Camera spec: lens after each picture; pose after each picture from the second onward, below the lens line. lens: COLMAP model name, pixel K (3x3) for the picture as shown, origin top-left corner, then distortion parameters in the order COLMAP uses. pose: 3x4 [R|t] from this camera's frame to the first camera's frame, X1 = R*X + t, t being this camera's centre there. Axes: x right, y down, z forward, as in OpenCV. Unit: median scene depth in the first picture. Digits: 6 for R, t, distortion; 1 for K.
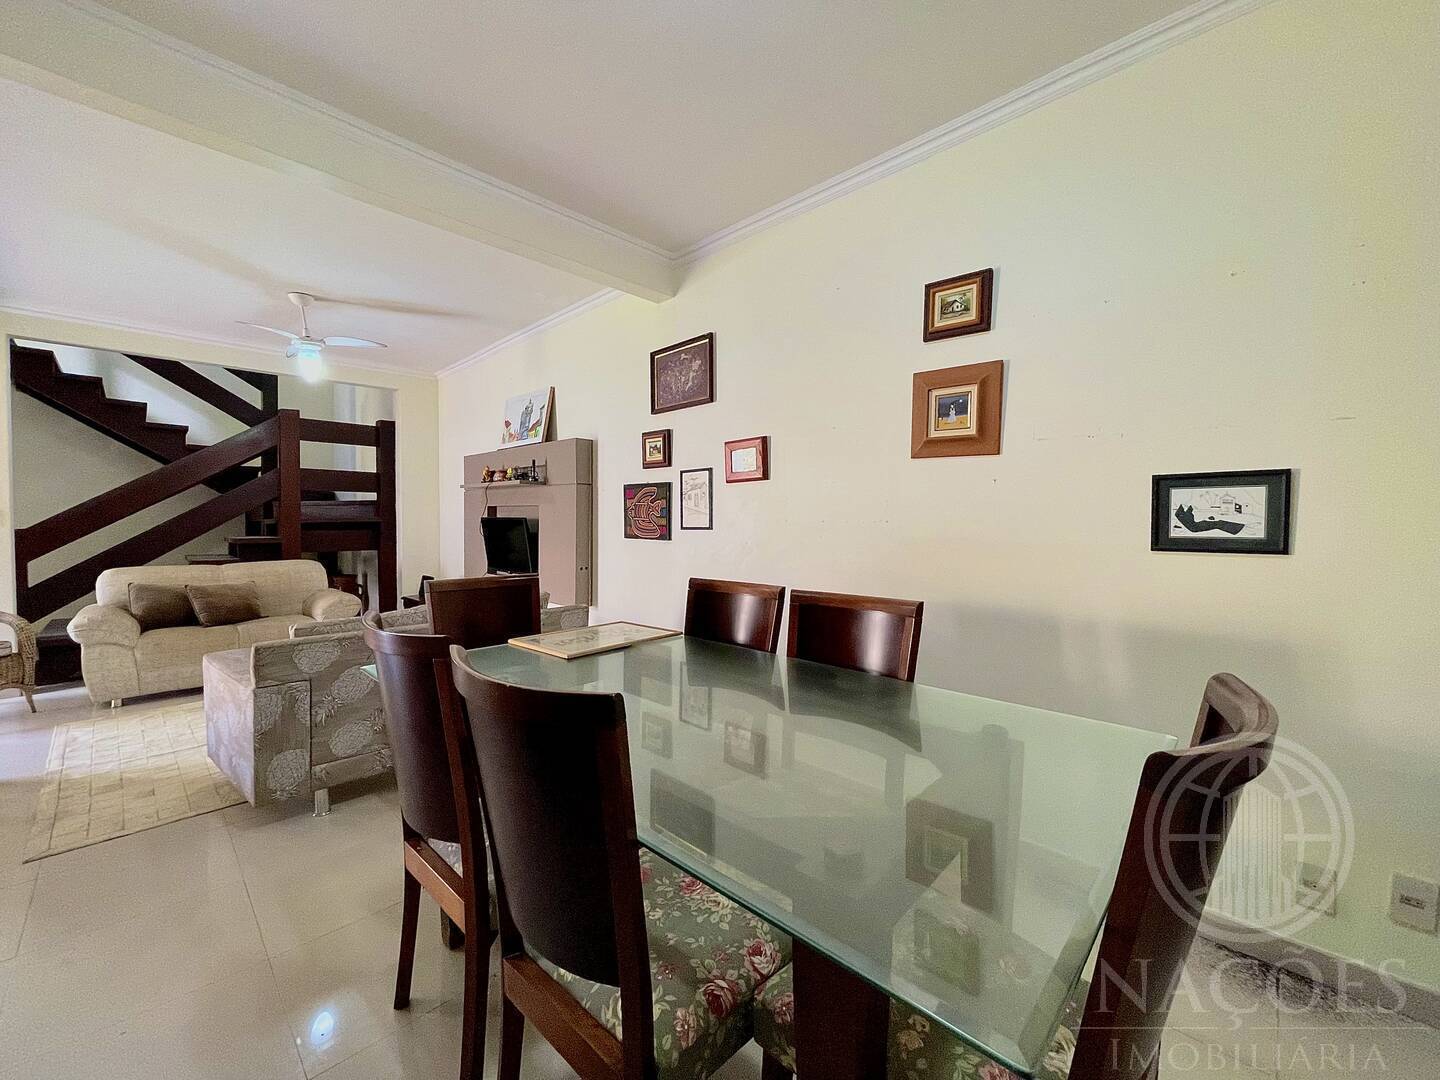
lens RADIAL K [[580.5, 0, 710.2], [0, 580.5, 539.9], [0, 0, 1]] dist [-0.004255, 0.002221]
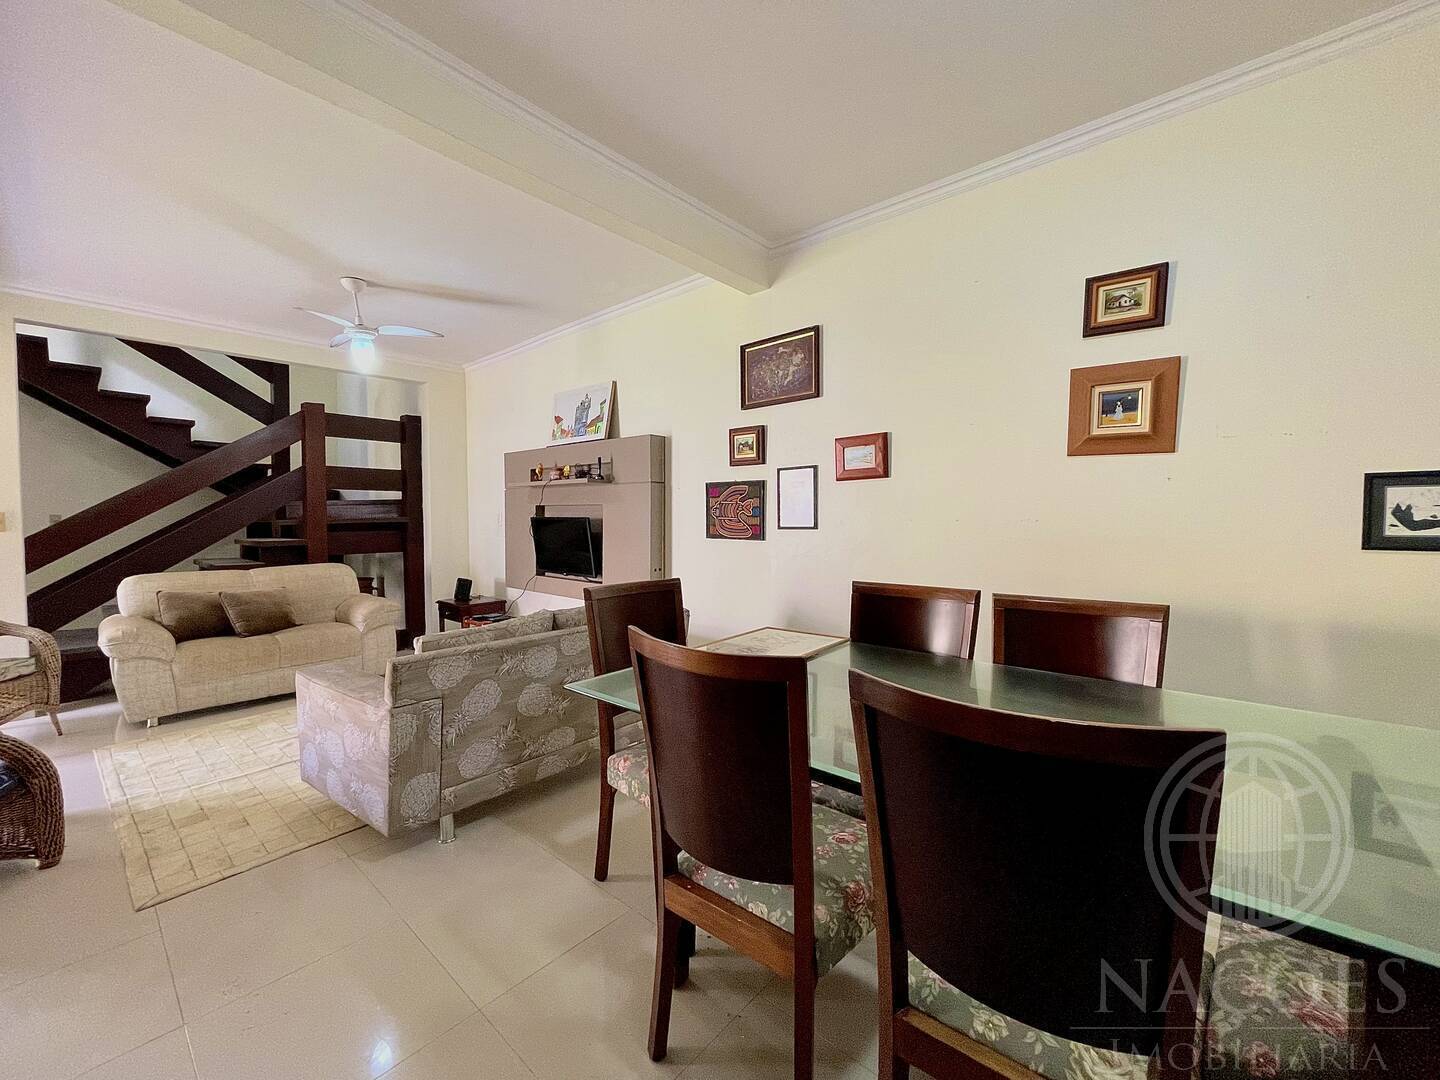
lens RADIAL K [[580.5, 0, 713.1], [0, 580.5, 539.6], [0, 0, 1]] dist [-0.004255, 0.002221]
pose [[0.998325, -0.008078, 0.057282, -0.194105], [0.007759, 0.999953, 0.005792, -0.006351], [-0.057326, -0.005338, 0.998341, 0.035674]]
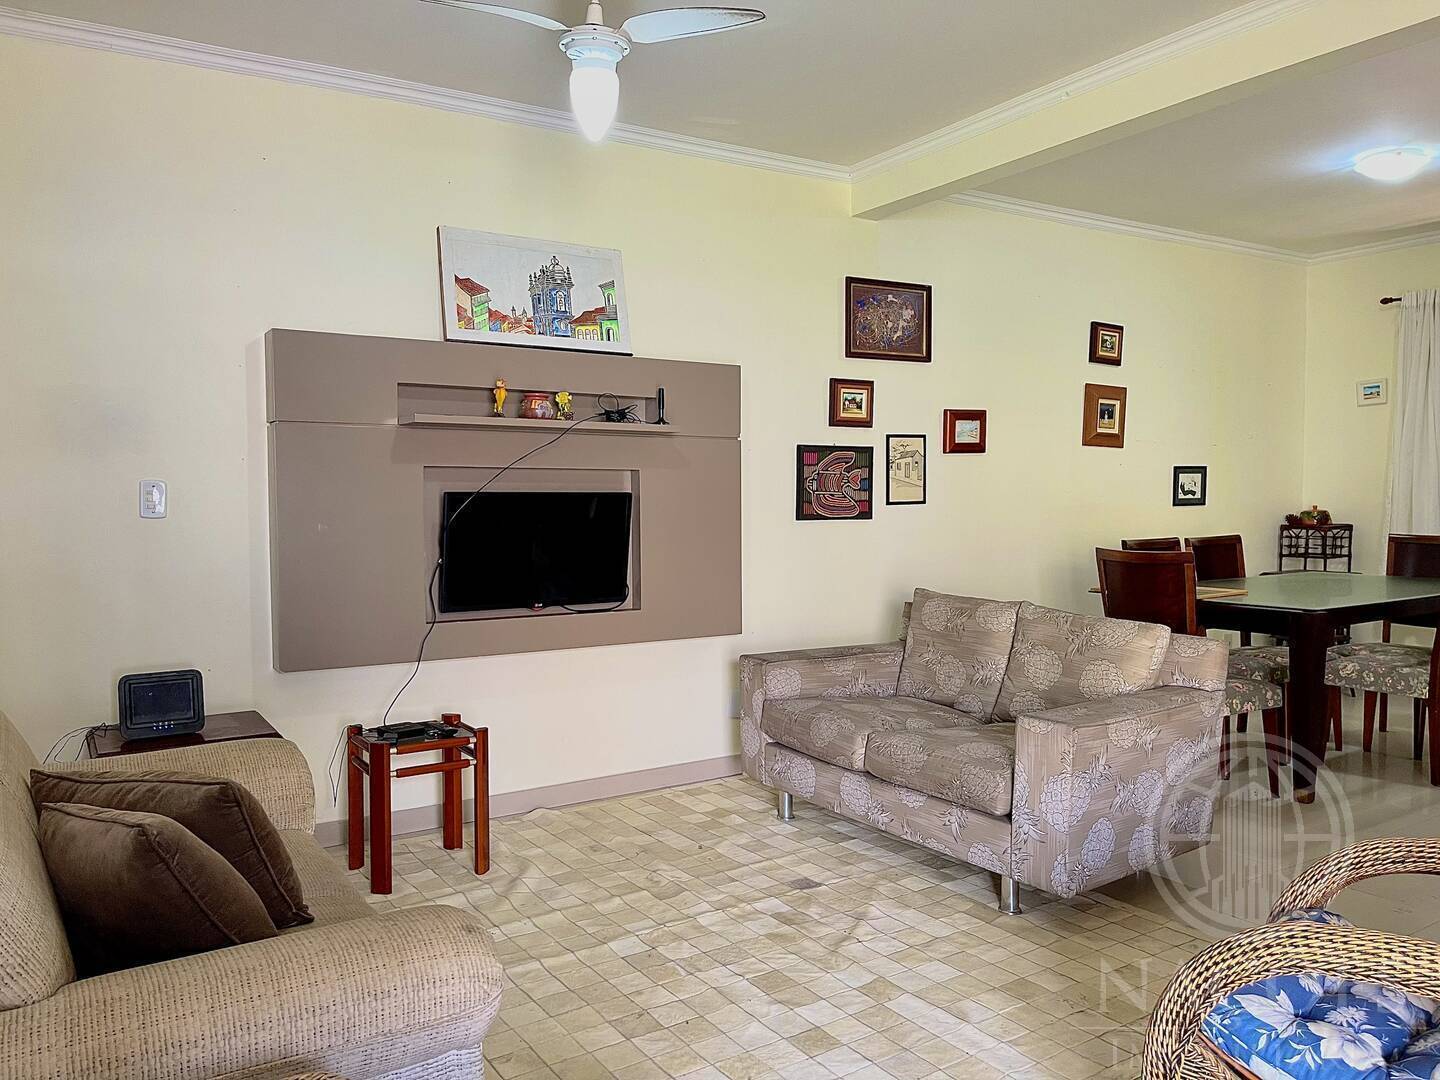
lens RADIAL K [[1092.8, 0, 696.9], [0, 1092.8, 548.9], [0, 0, 1]] dist [0.055880, -0.068150]
pose [[0.220493, -0.051973, 0.974003, -1.493289], [0.043896, 0.998096, 0.043322, -0.031602], [-0.974400, 0.033202, 0.222354, 0.831493]]
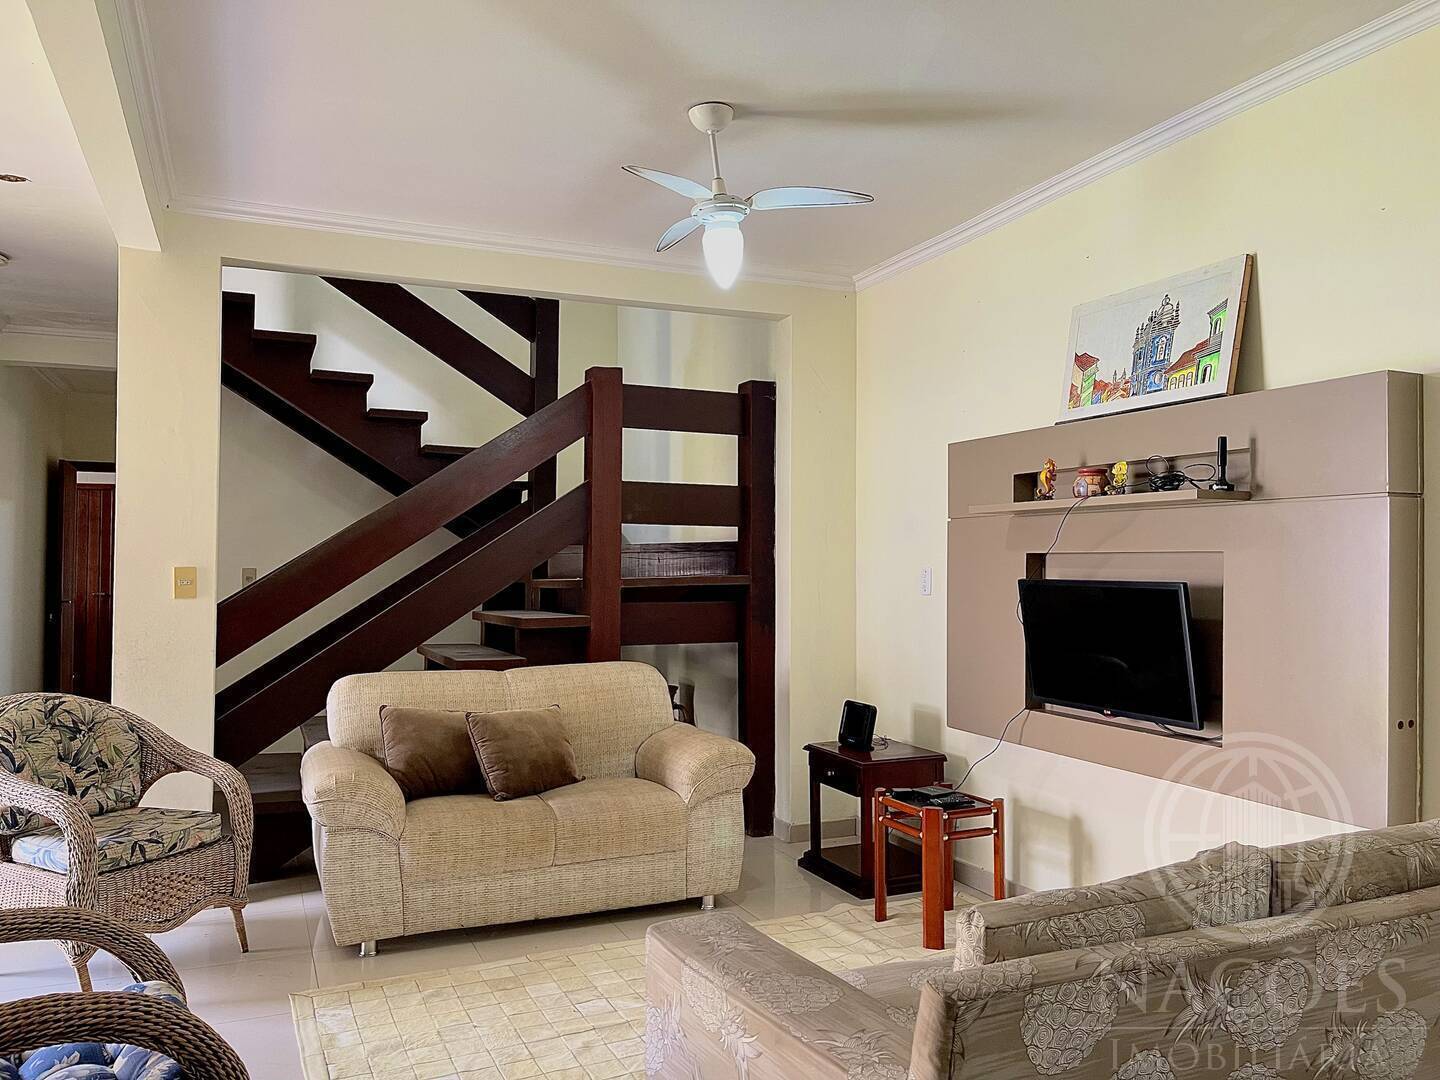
lens RADIAL K [[1092.8, 0, 726.8], [0, 1092.8, 547.2], [0, 0, 1]] dist [0.055880, -0.068150]
pose [[0.931250, -0.008677, -0.364279, -0.388818], [-0.011763, 0.998480, -0.053854, -0.020870], [0.364192, 0.054436, 0.929732, 0.204235]]
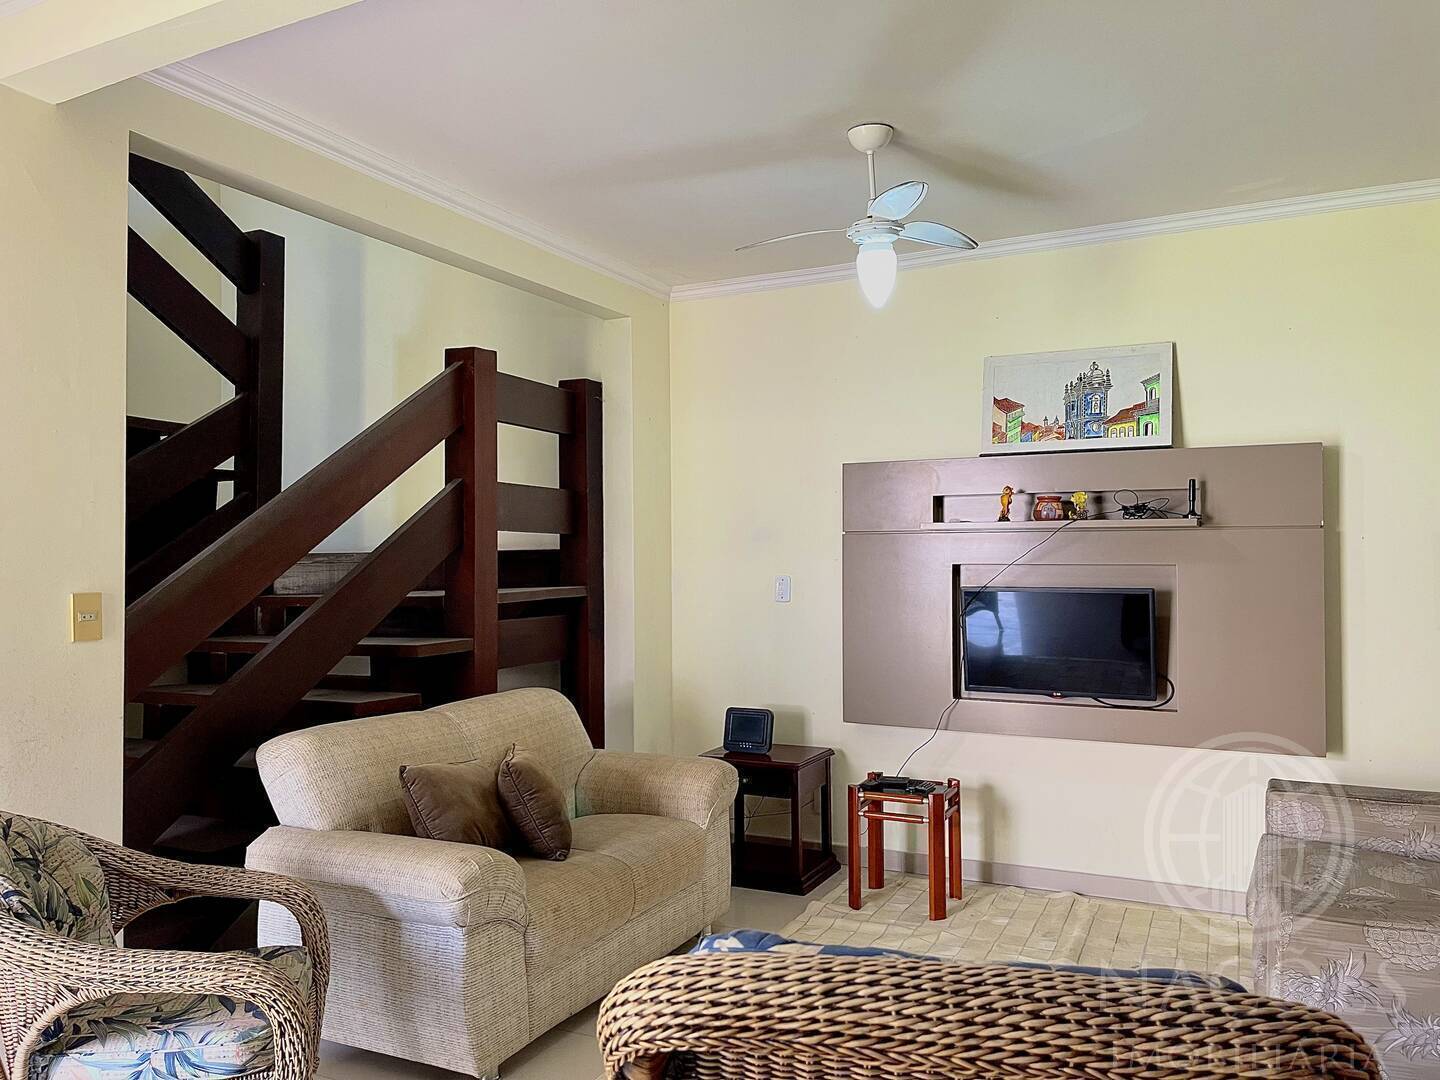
lens RADIAL K [[1092.8, 0, 752.3], [0, 1092.8, 540.6], [0, 0, 1]] dist [0.055880, -0.068150]
pose [[0.946795, -0.002145, 0.321831, -1.132590], [0.020543, 0.998341, -0.053781, -0.041258], [-0.321182, 0.057531, 0.945268, 0.206065]]
